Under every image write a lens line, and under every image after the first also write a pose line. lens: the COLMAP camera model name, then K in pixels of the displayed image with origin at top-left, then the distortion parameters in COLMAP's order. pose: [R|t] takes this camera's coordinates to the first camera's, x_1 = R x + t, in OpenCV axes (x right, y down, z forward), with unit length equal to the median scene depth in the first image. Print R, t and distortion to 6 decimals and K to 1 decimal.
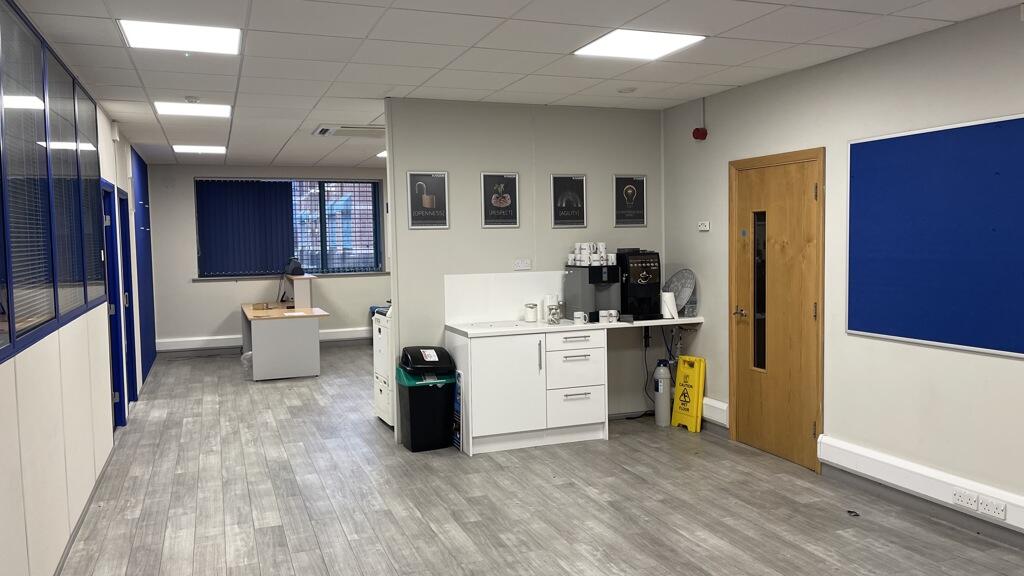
lens RADIAL K [[781.9, 0, 518.8], [0, 781.9, 287.2], [0, 0, 1]] dist [0.052187, -0.031318]
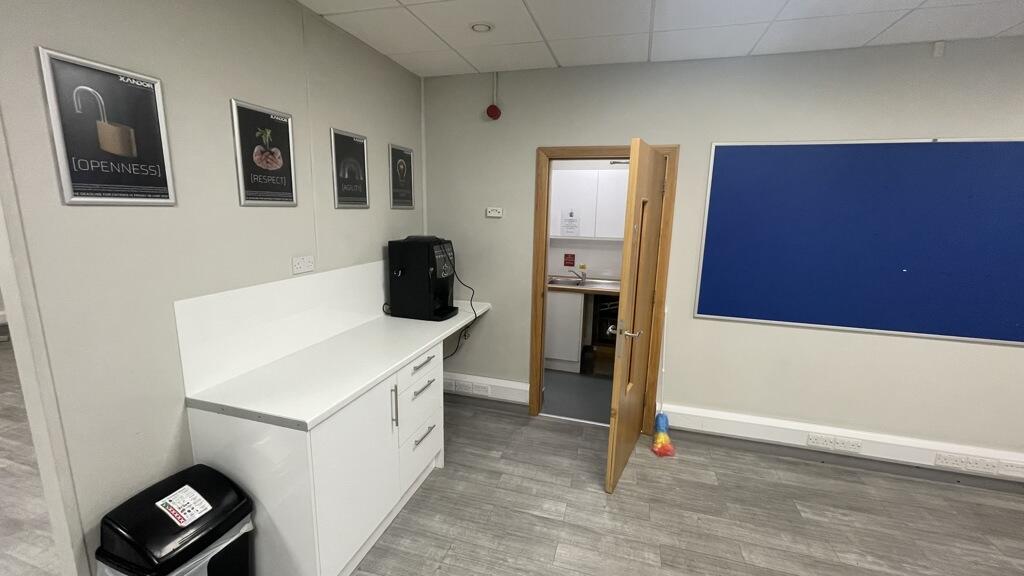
lens RADIAL K [[415.4, 0, 506.9], [0, 415.4, 284.5], [0, 0, 1]] dist [-0.001249, 0.002085]
pose [[0.610012, -0.112612, 0.784349, -0.182568], [0.016293, 0.991423, 0.129671, -0.060057], [-0.792225, -0.066322, 0.606615, 0.726254]]
